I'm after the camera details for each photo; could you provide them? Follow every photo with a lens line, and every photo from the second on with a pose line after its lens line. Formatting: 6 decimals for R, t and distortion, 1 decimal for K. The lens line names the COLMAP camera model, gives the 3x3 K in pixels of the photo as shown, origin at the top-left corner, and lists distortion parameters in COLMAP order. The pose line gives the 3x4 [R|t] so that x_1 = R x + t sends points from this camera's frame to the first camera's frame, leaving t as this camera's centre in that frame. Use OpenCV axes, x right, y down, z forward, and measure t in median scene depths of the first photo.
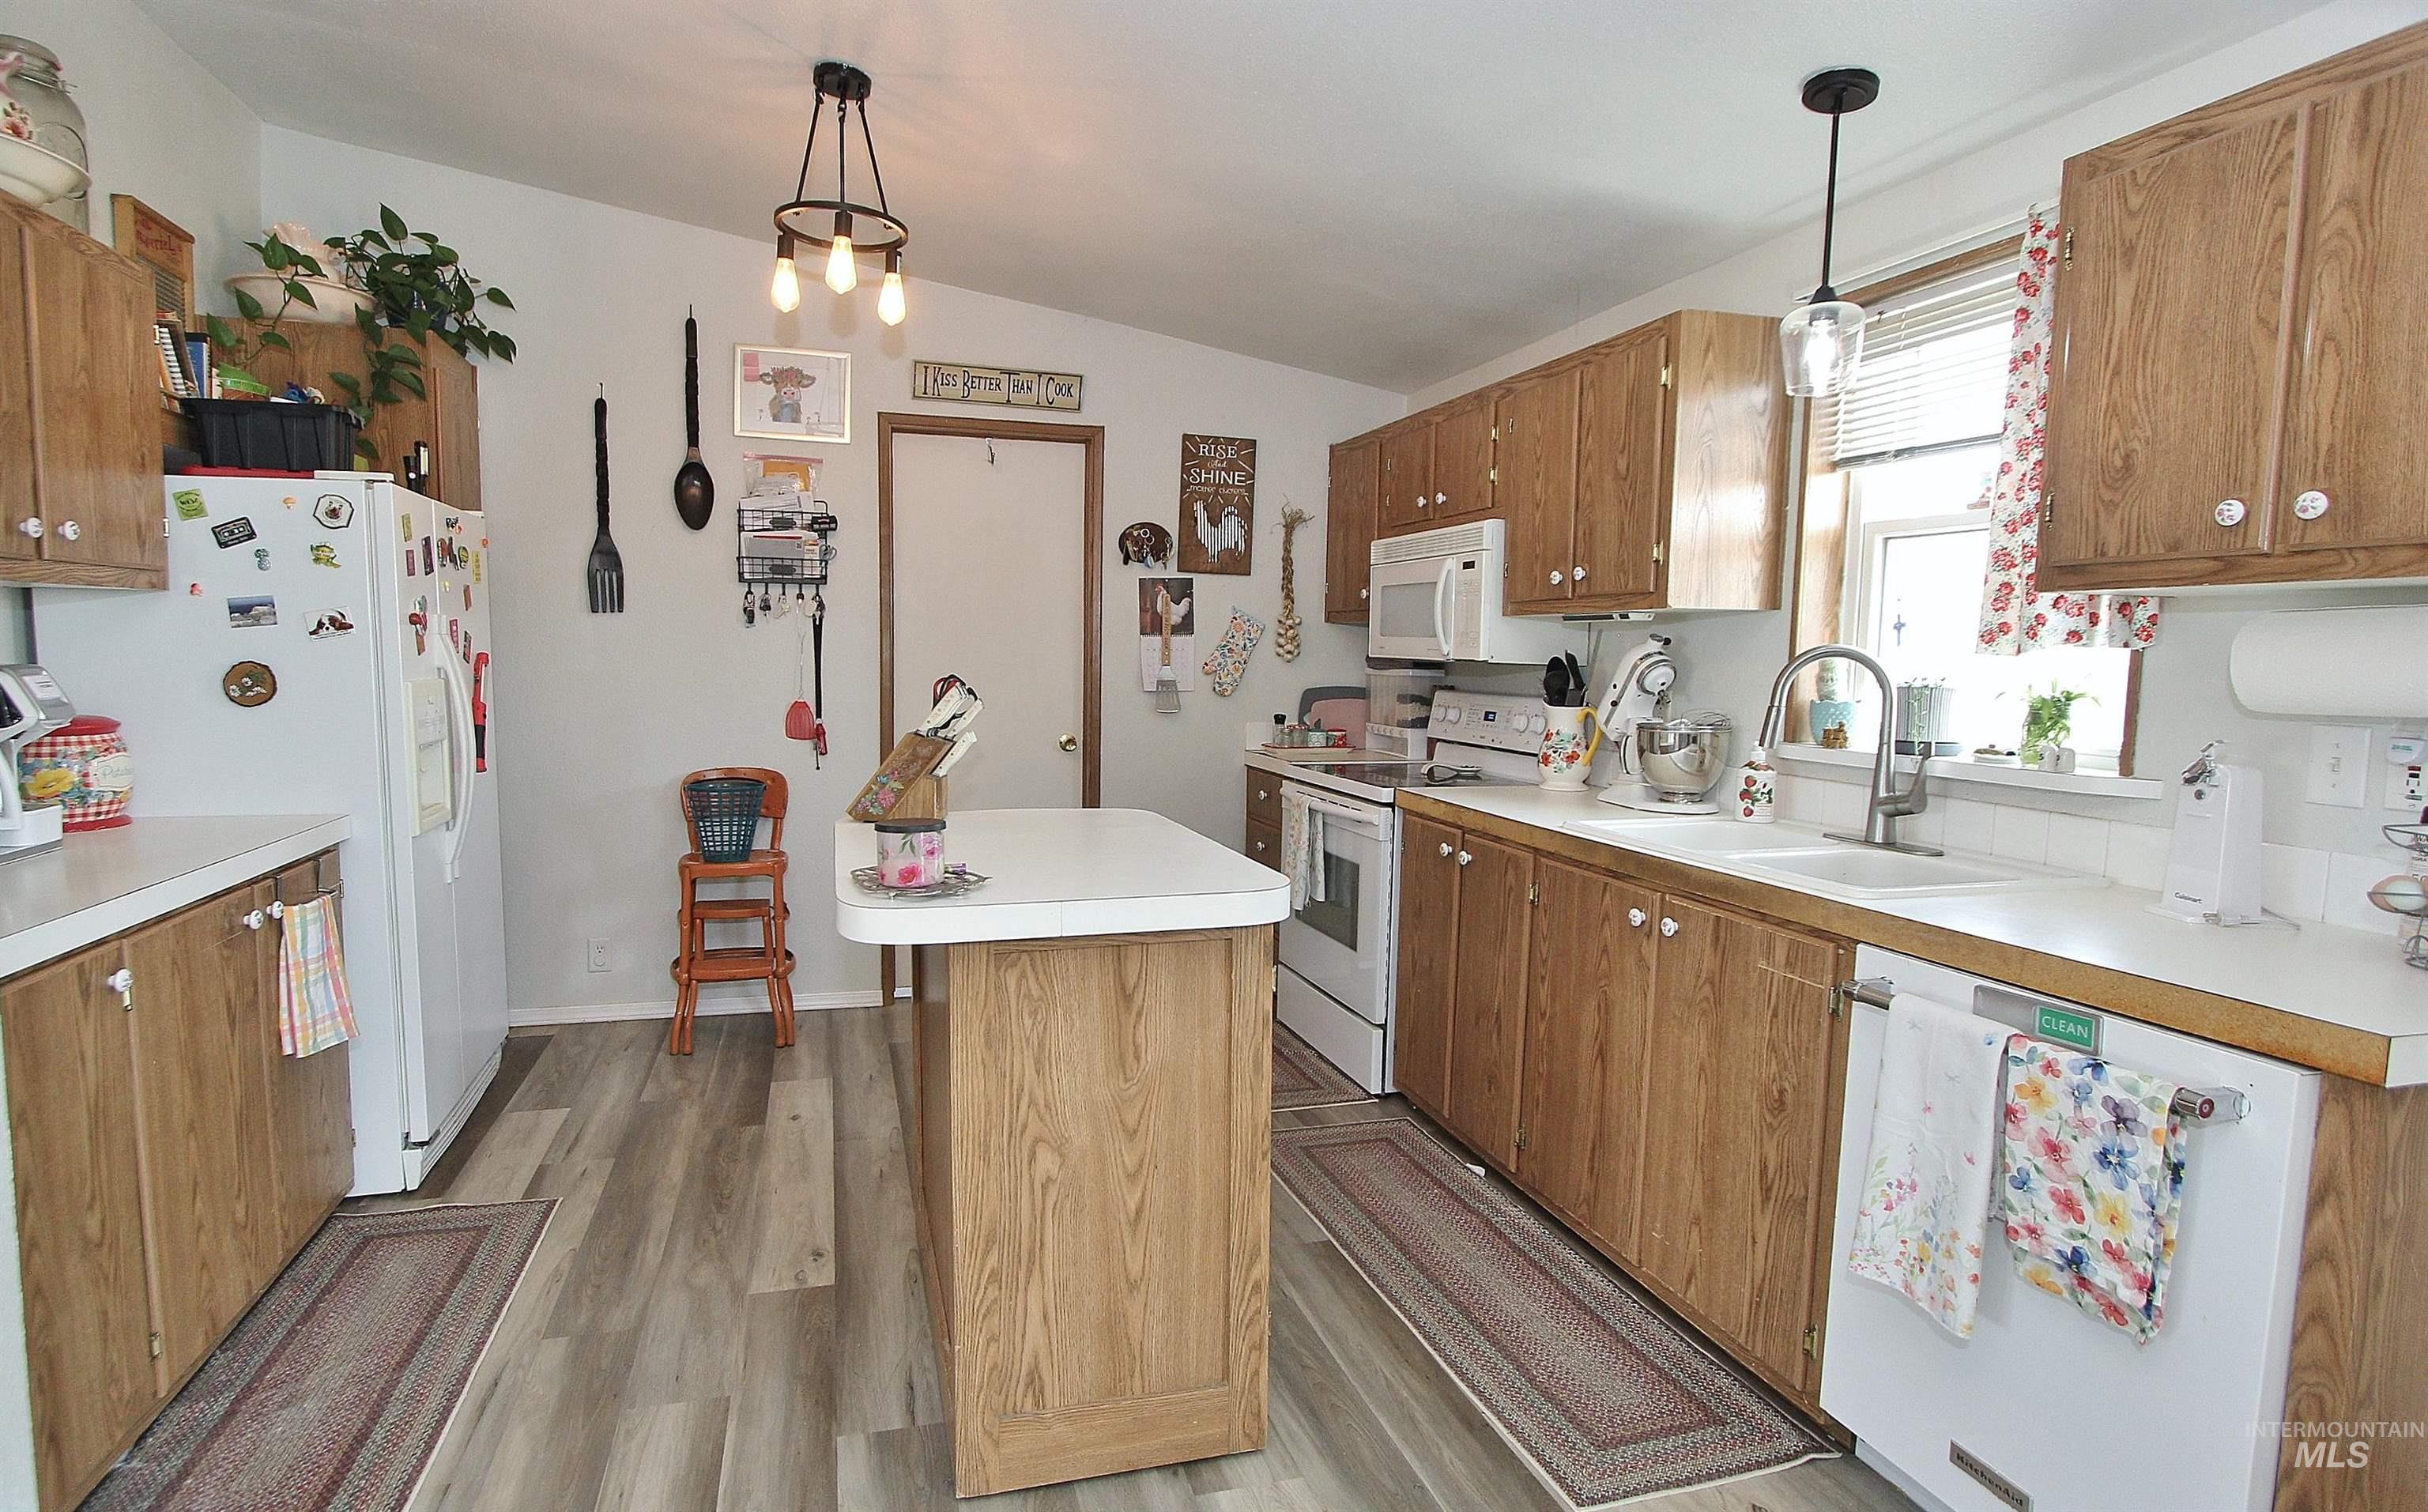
lens RADIAL K [[1204.2, 0, 1135.6], [0, 1204.2, 754.3], [0, 0, 1]] dist [-0.012726, 0.000585]
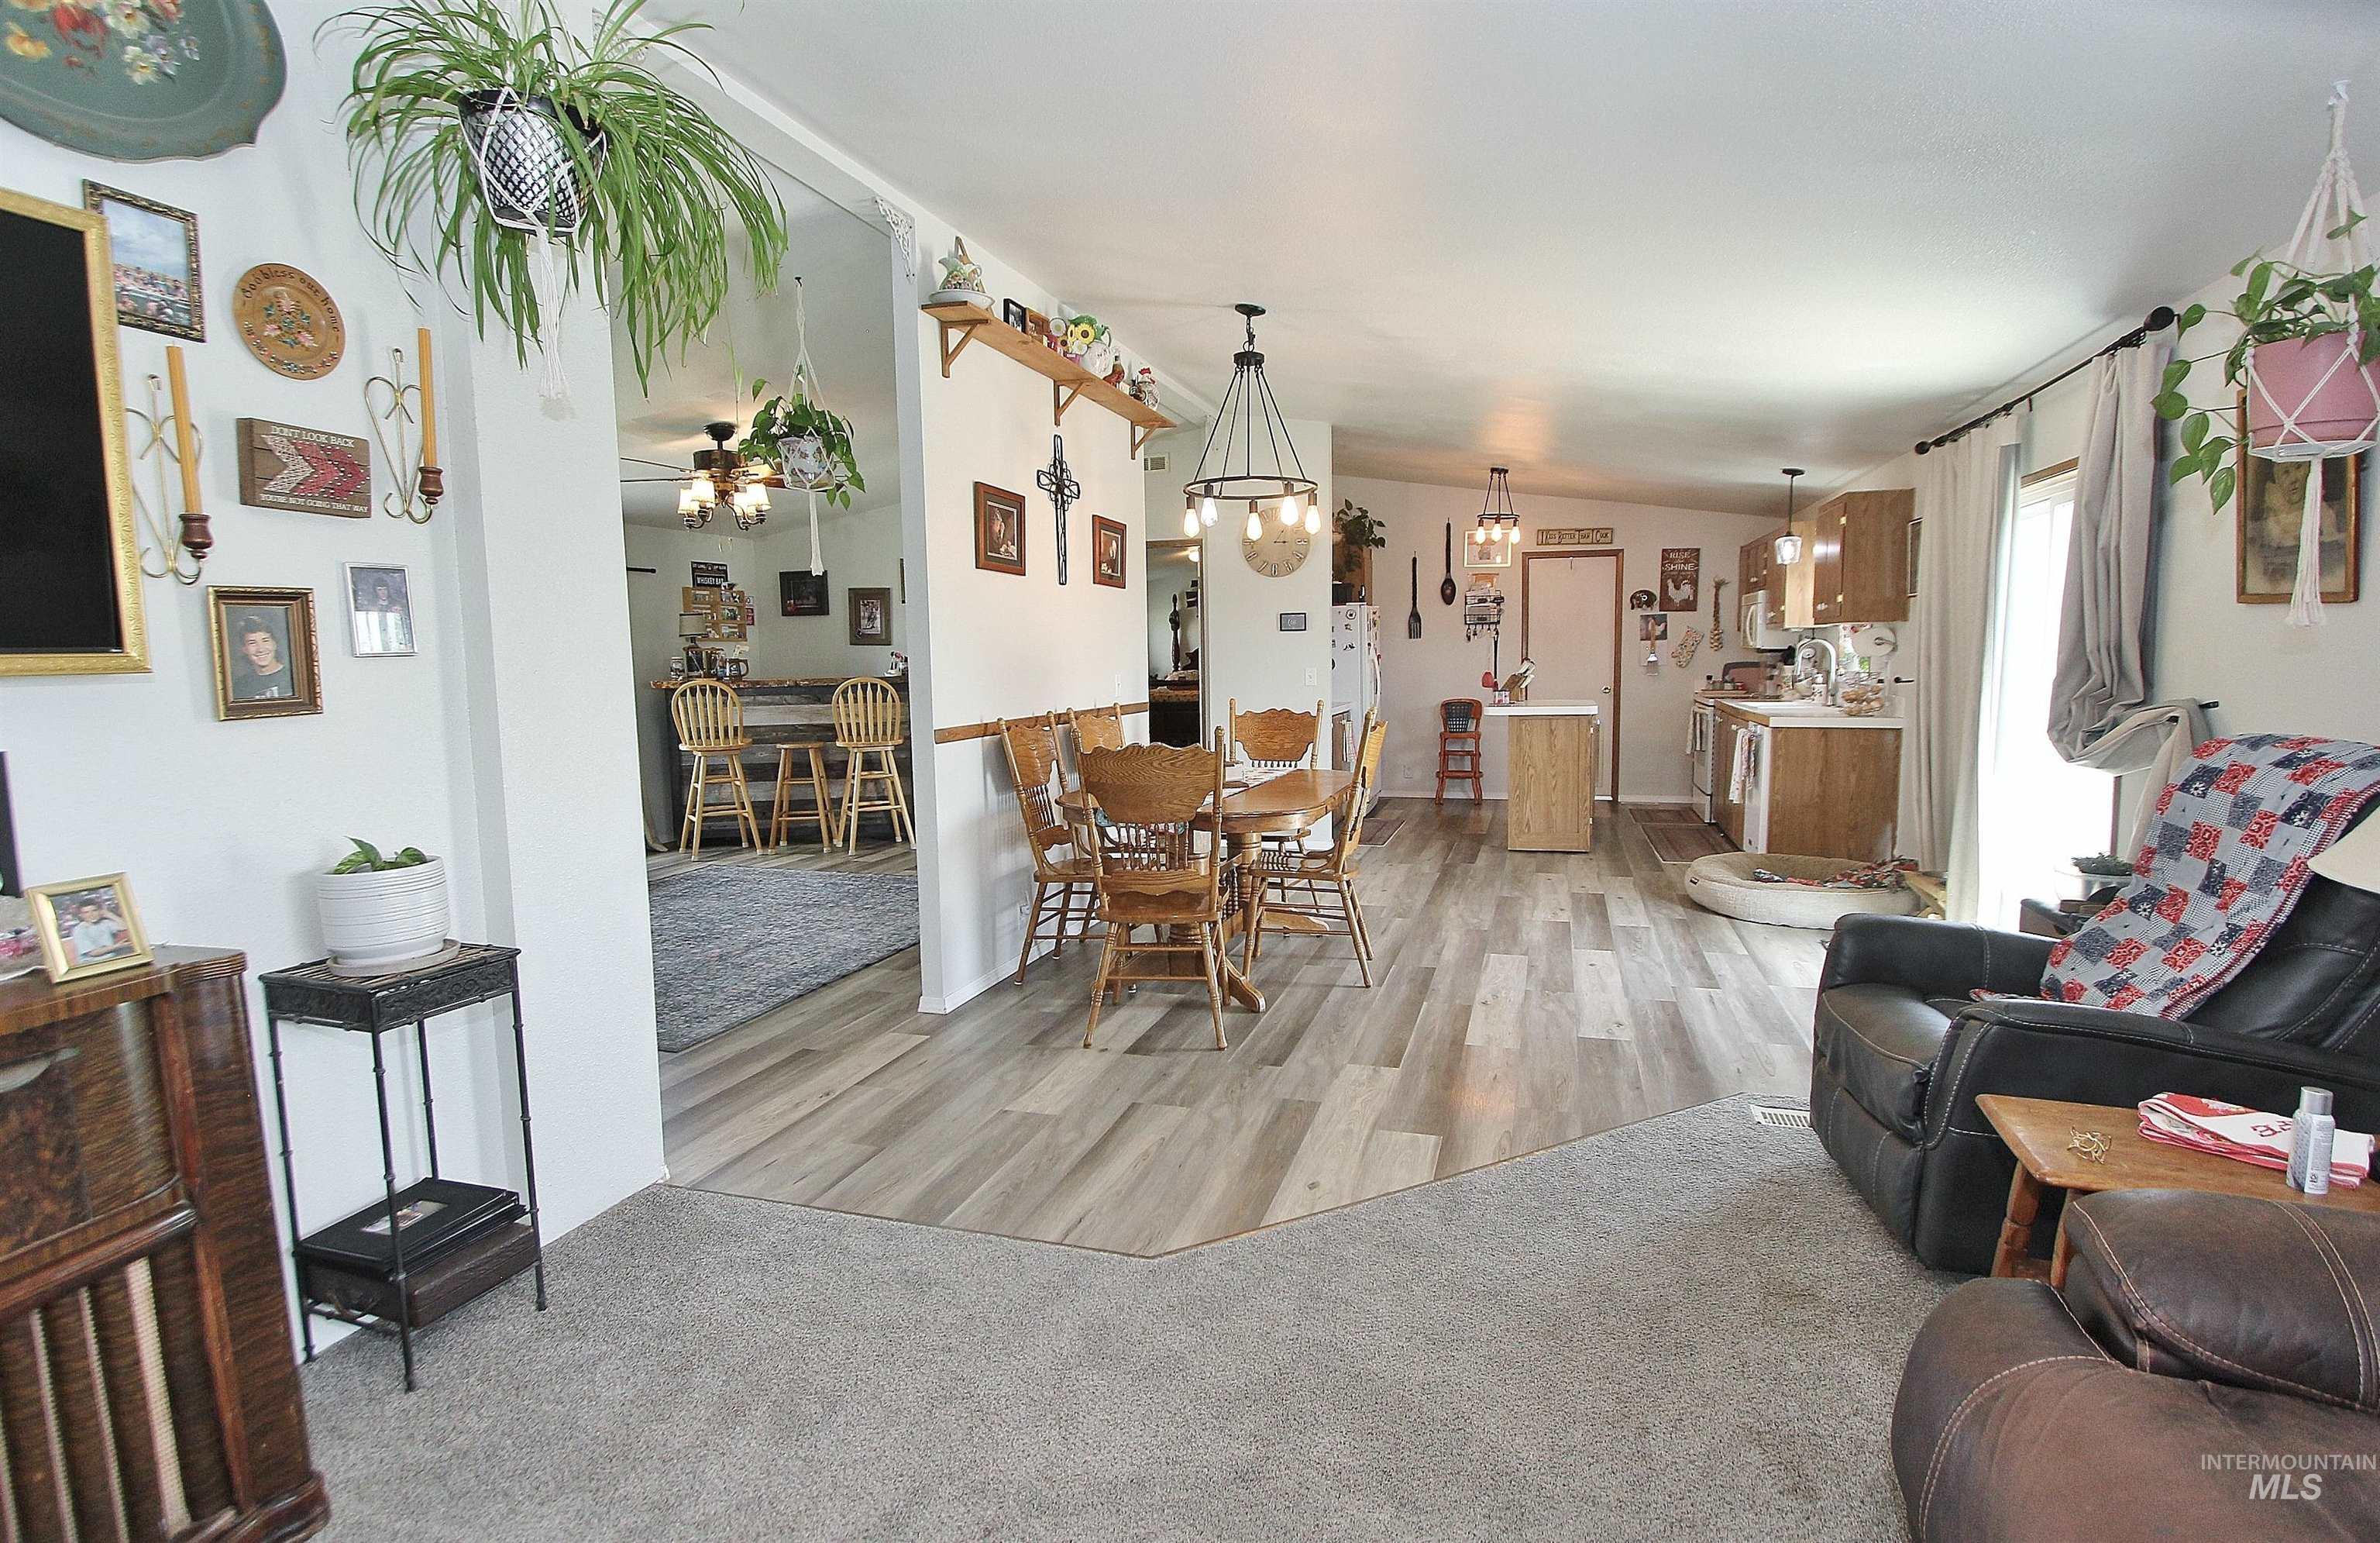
lens RADIAL K [[1165.8, 0, 1182.7], [0, 1165.8, 774.2], [0, 0, 1]] dist [-0.013226, -0.000081]
pose [[0.848999, 0.028043, -0.527650, 0.621676], [-0.019286, 0.999570, 0.022092, 0.169981], [0.528043, -0.008579, 0.849175, -1.855510]]
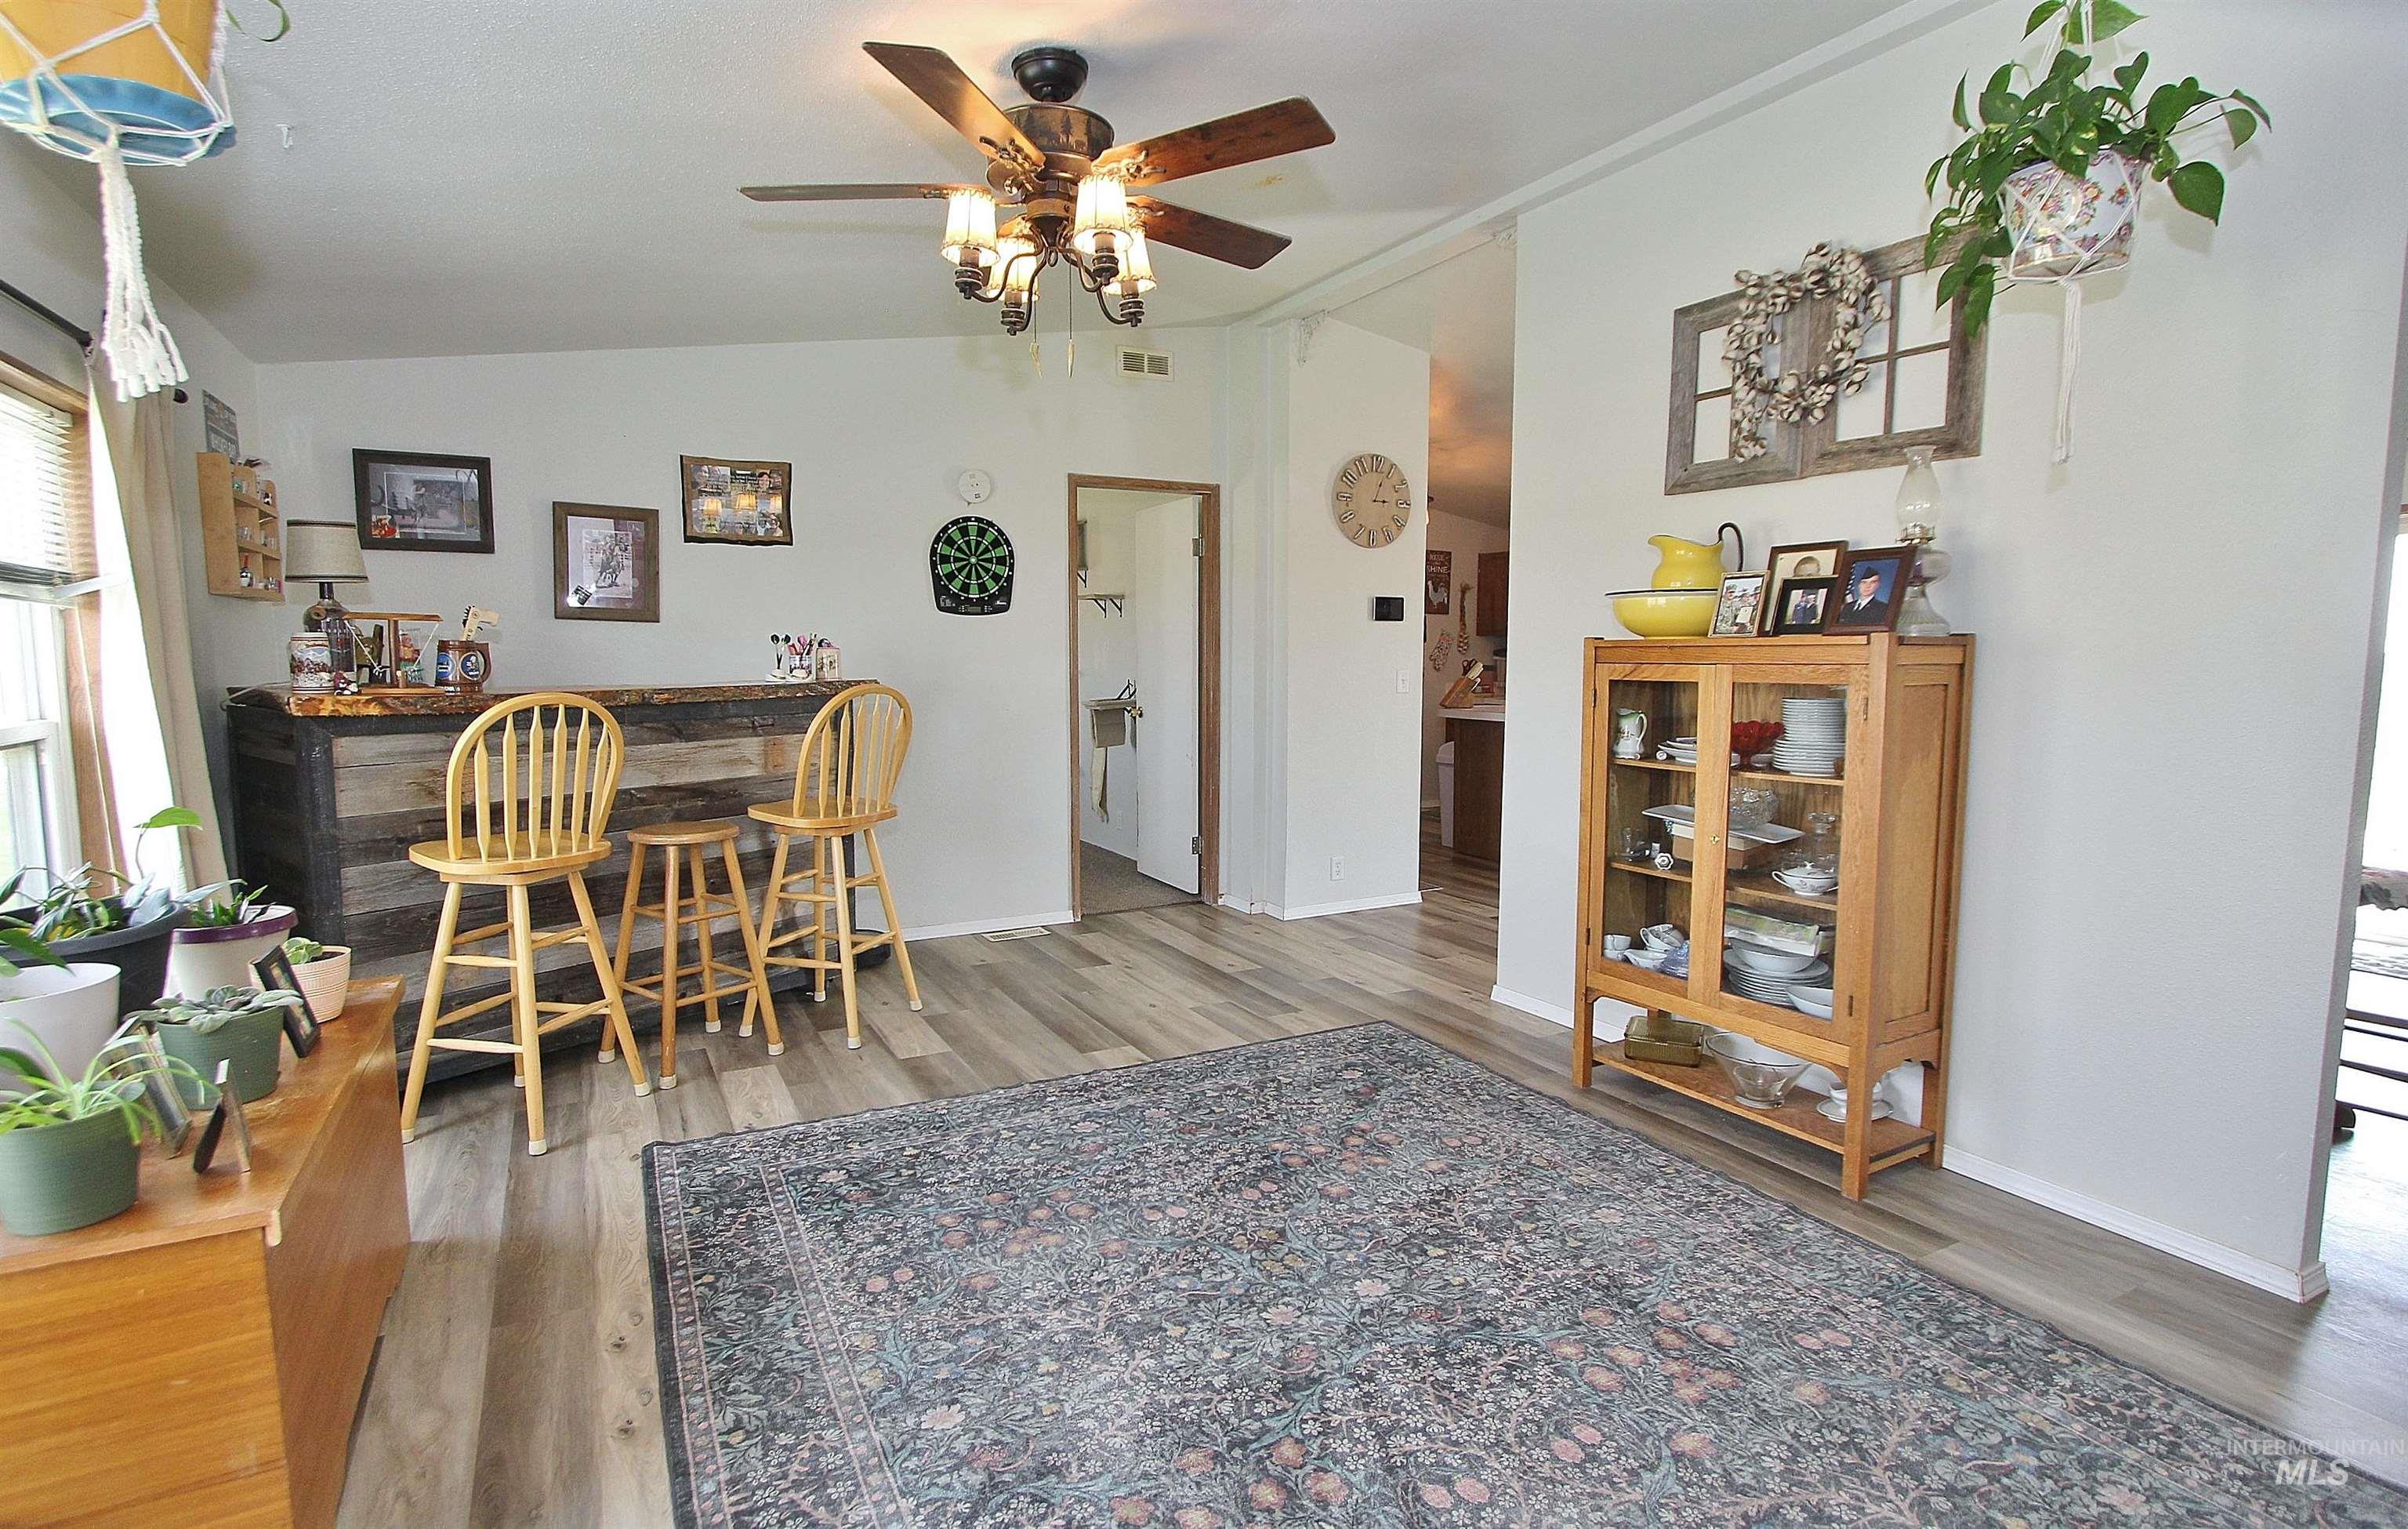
lens RADIAL K [[1183.0, 0, 1204.0], [0, 1183.0, 764.5], [0, 0, 1]] dist [0.000678, 0.000114]
pose [[0.967994, -0.035648, 0.248430, -1.276455], [0.032894, 0.999343, 0.015227, 0.107104], [-0.248810, -0.006568, 0.968530, -1.390608]]
